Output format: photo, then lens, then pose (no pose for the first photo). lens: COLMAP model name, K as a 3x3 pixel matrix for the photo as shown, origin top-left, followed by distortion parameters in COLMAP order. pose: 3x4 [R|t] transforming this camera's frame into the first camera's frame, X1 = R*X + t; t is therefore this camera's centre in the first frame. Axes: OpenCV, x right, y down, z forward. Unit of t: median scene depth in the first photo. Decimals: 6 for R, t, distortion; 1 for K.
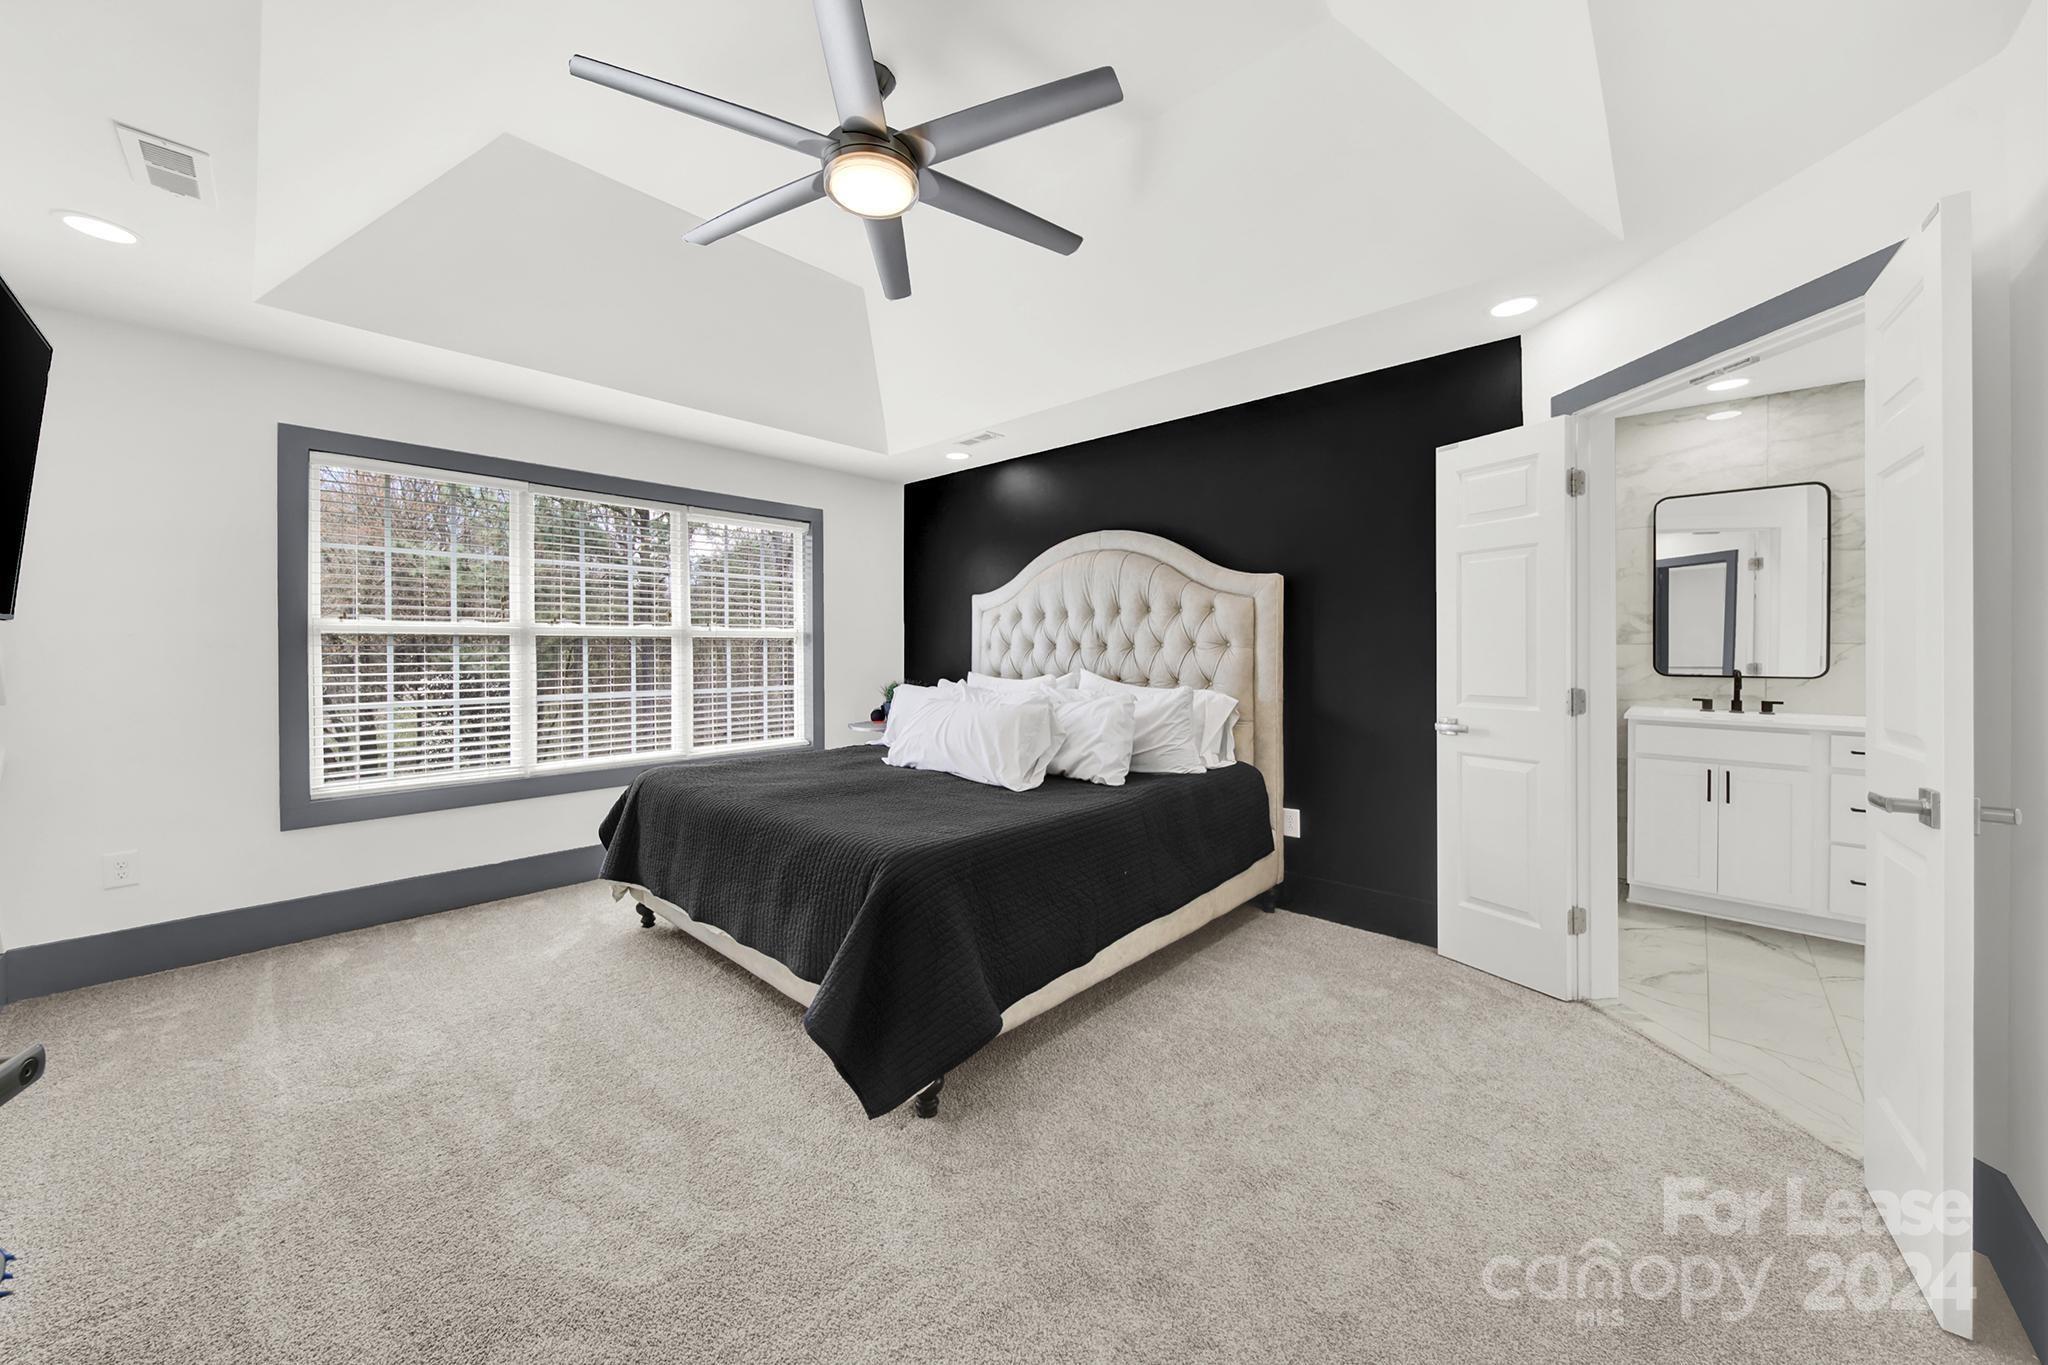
lens RADIAL K [[716.5, 0, 1027.8], [0, 716.5, 649.0], [0, 0, 1]] dist [-0.000499, -0.000084]
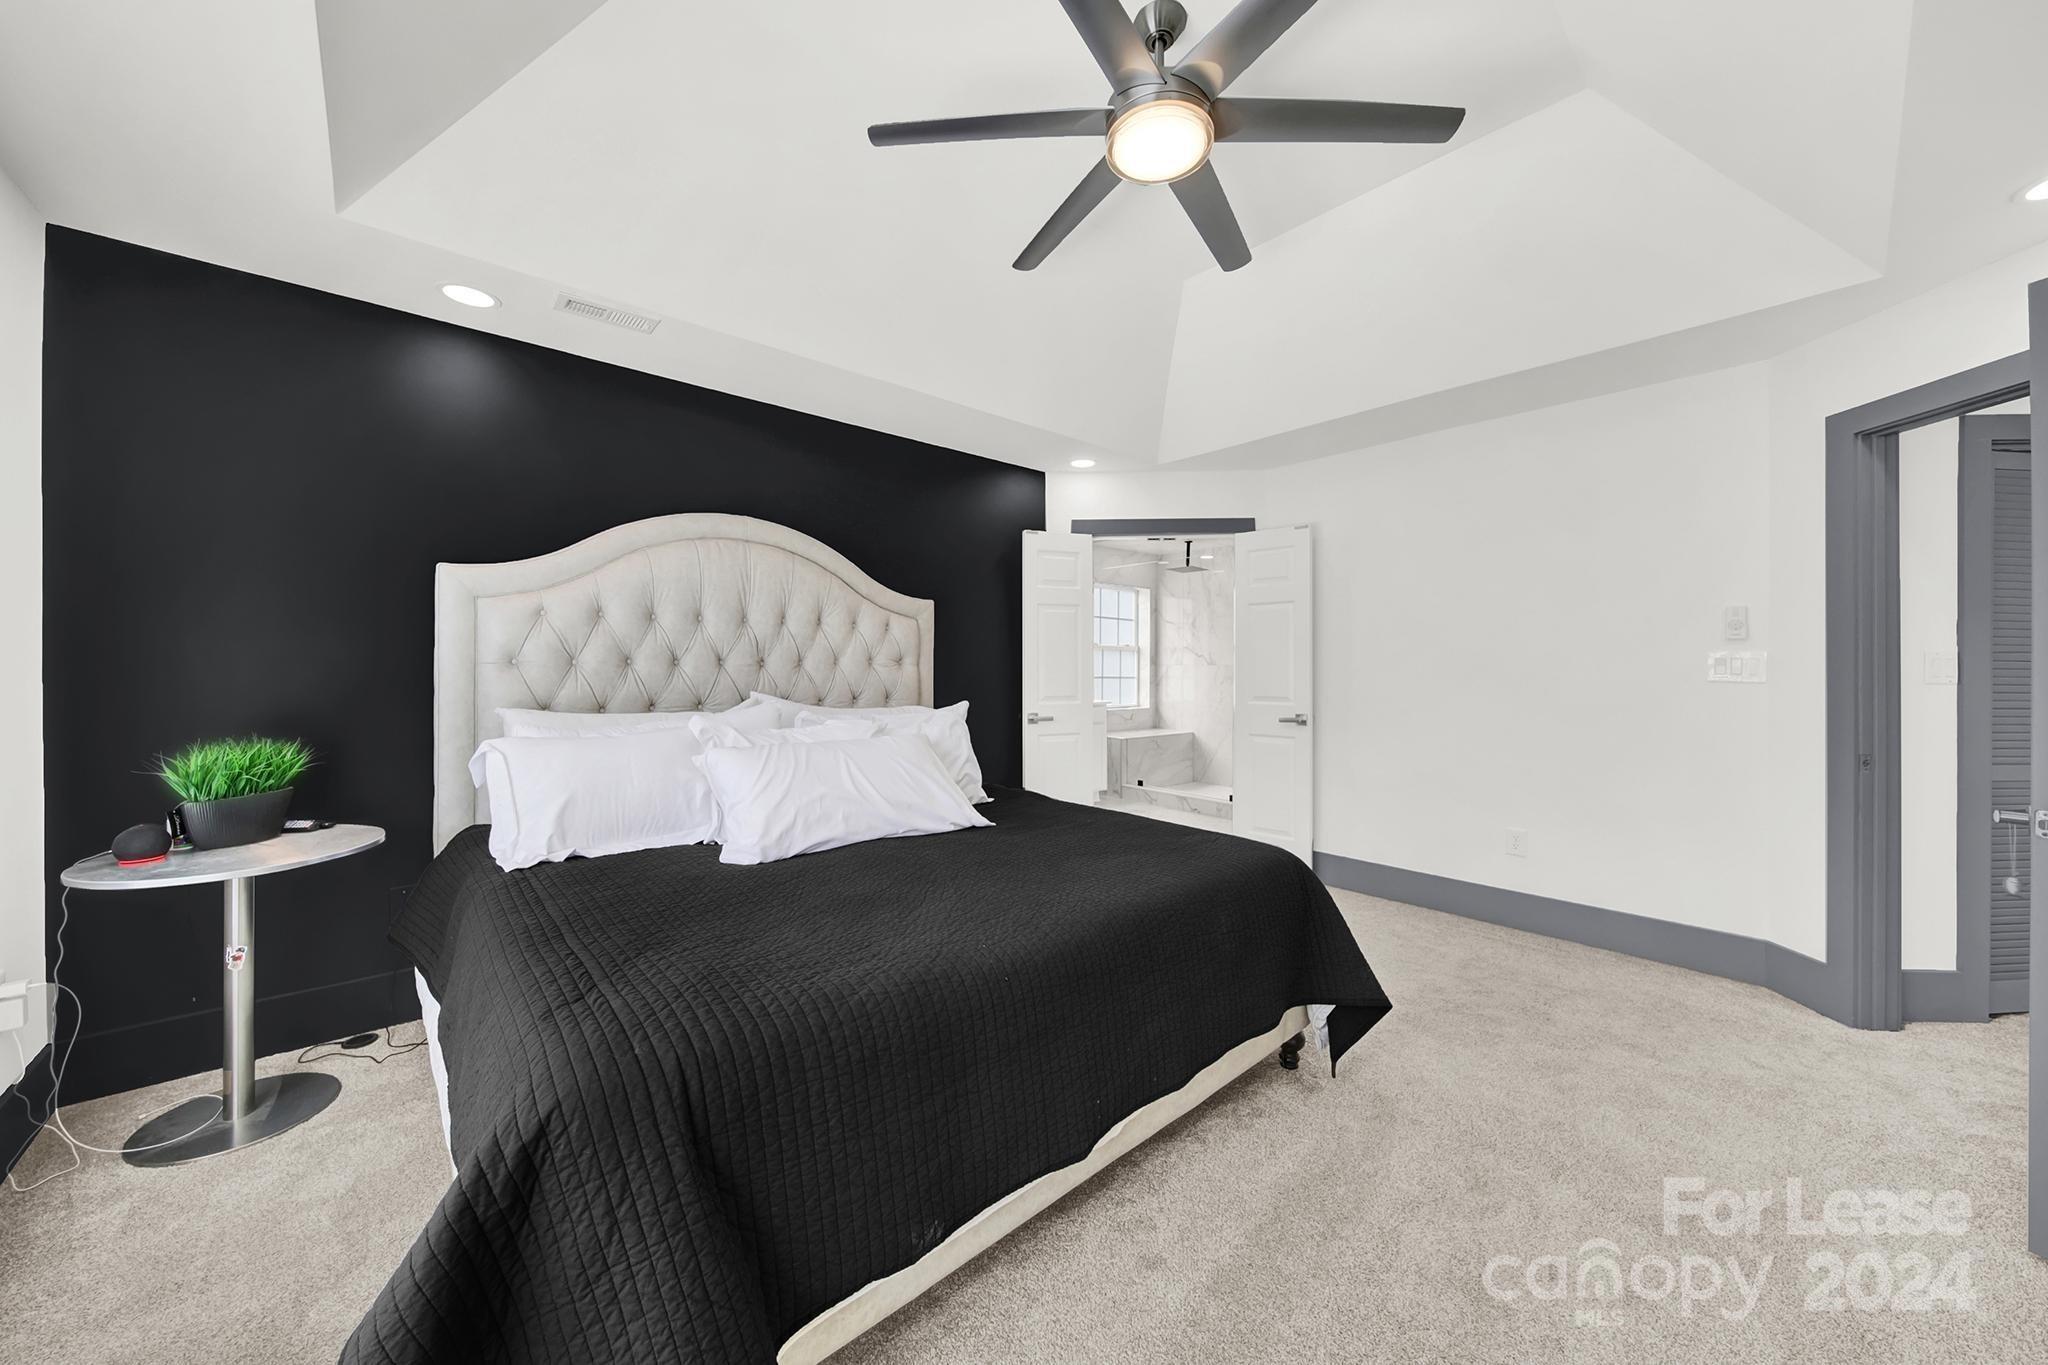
lens RADIAL K [[732.6, 0, 1010.0], [0, 732.6, 669.9], [0, 0, 1]] dist [-0.001436, -0.000500]
pose [[0.112012, -0.001187, 0.993706, -0.726615], [-0.000398, 0.999999, 0.001240, 0.003759], [-0.993707, -0.000534, 0.112011, 0.673174]]
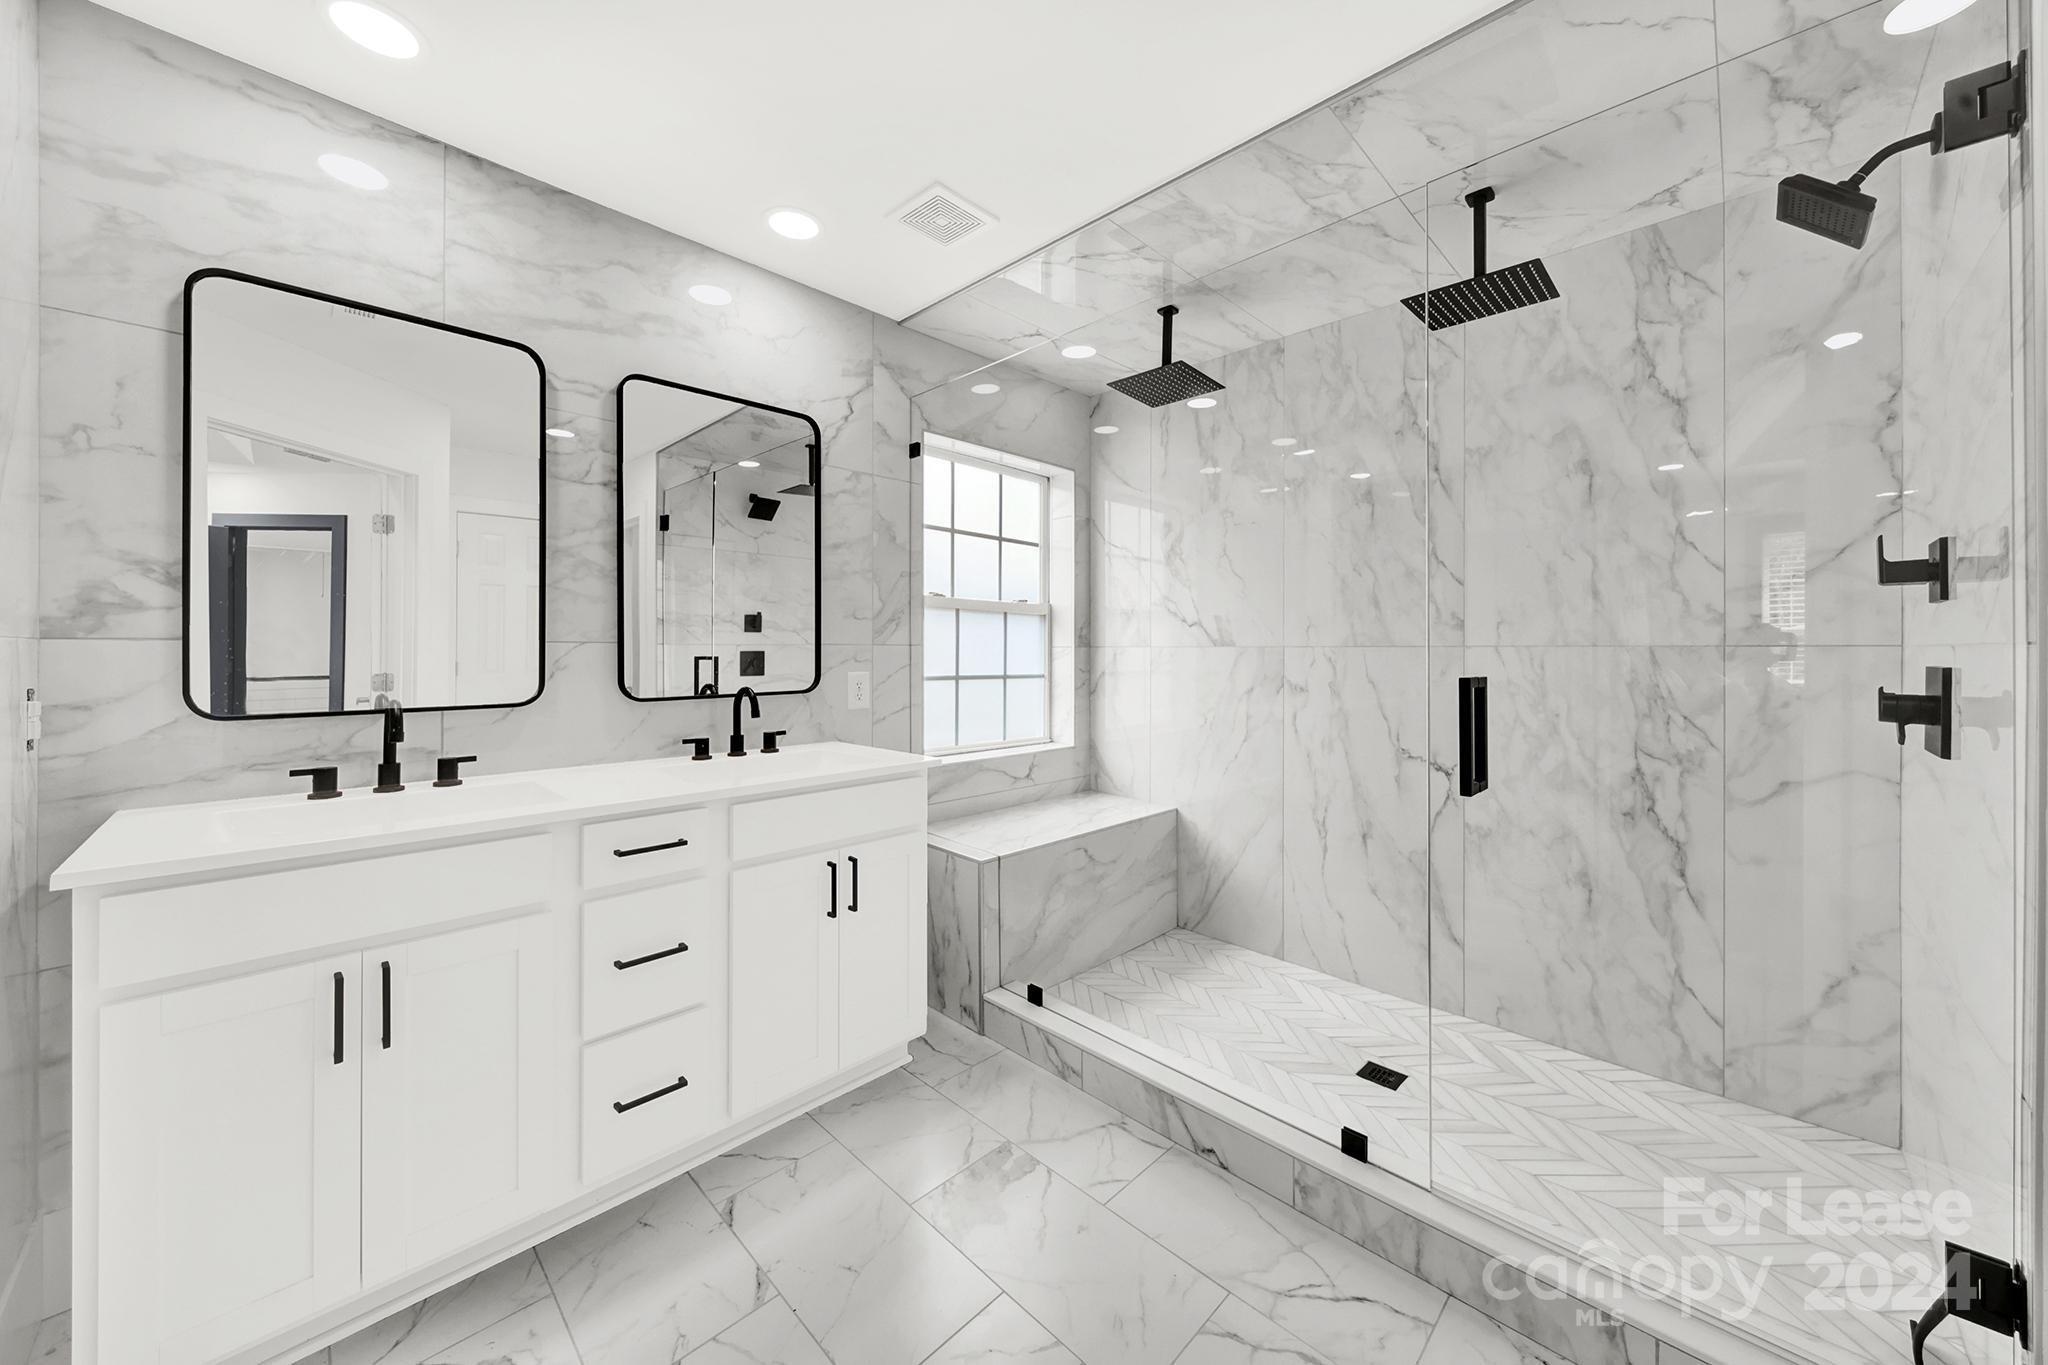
lens RADIAL K [[735.1, 0, 1021.7], [0, 735.1, 651.3], [0, 0, 1]] dist [-0.000375, -0.000100]
pose [[0.029676, 0.005390, 0.999545, 0.500821], [0.003202, 0.999980, -0.005487, 0.003293], [-0.999554, 0.003363, 0.029658, 0.547335]]
